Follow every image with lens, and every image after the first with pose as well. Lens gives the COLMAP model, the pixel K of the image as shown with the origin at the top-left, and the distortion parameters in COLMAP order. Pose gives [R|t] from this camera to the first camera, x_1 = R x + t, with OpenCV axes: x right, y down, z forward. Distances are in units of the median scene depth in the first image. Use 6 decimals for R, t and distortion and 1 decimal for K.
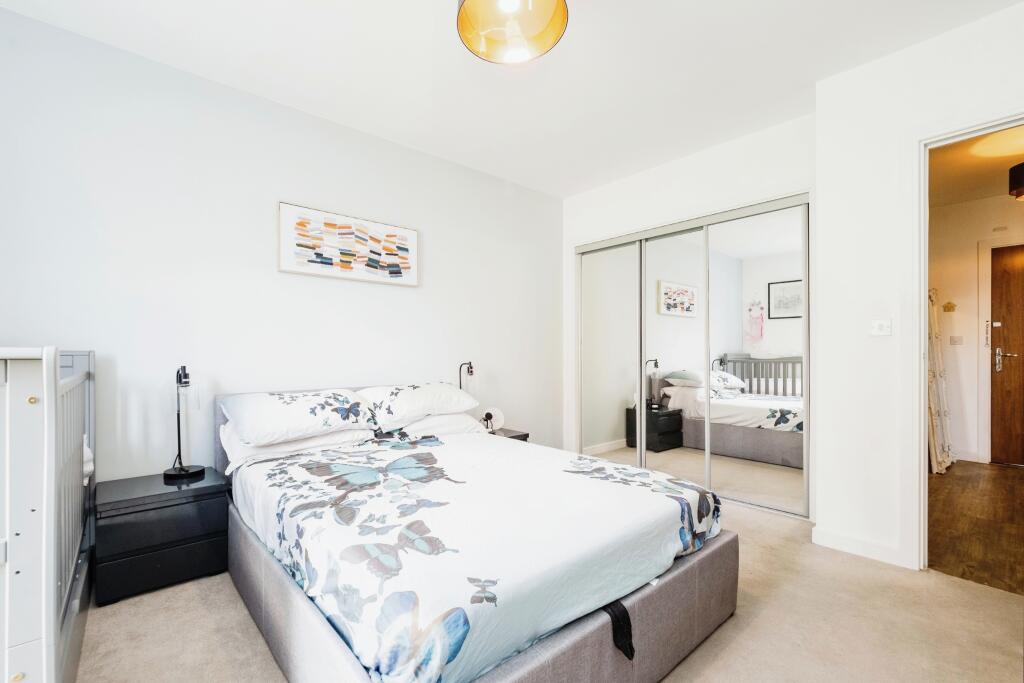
lens RADIAL K [[440.2, 0, 513.8], [0, 440.2, 350.0], [0, 0, 1]] dist [-0.002509, -0.000430]
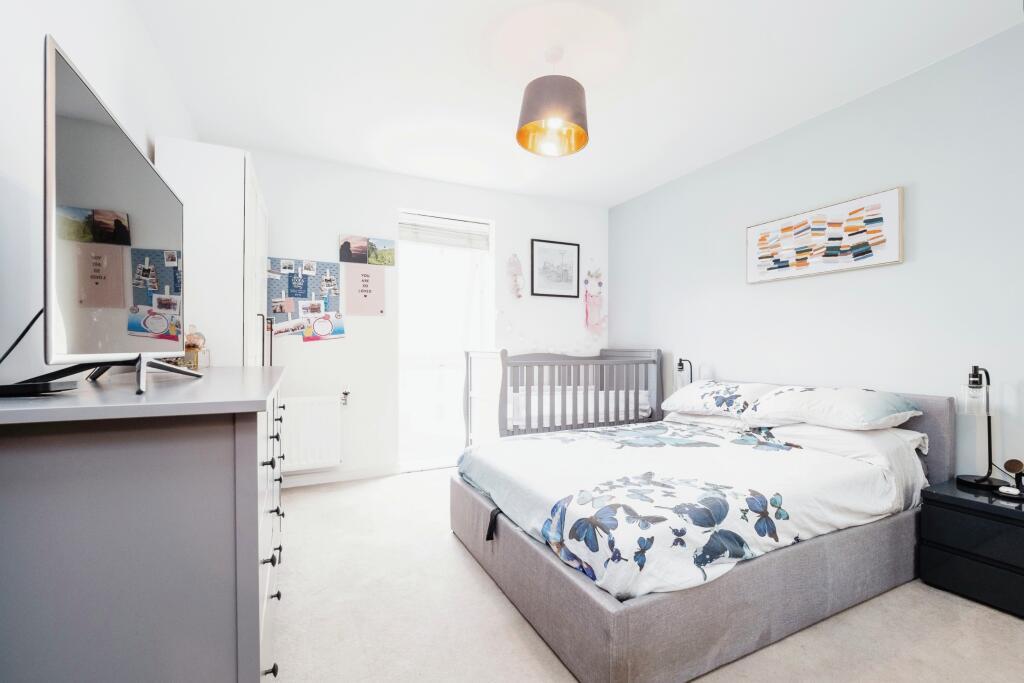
lens RADIAL K [[440.2, 0, 513.8], [0, 440.2, 350.0], [0, 0, 1]] dist [-0.002509, -0.000430]
pose [[-0.277889, 0.001904, -0.960611, 0.777410], [0.004058, 0.999991, 0.000808, 0.000938], [0.960604, -0.003673, -0.277895, 0.669997]]
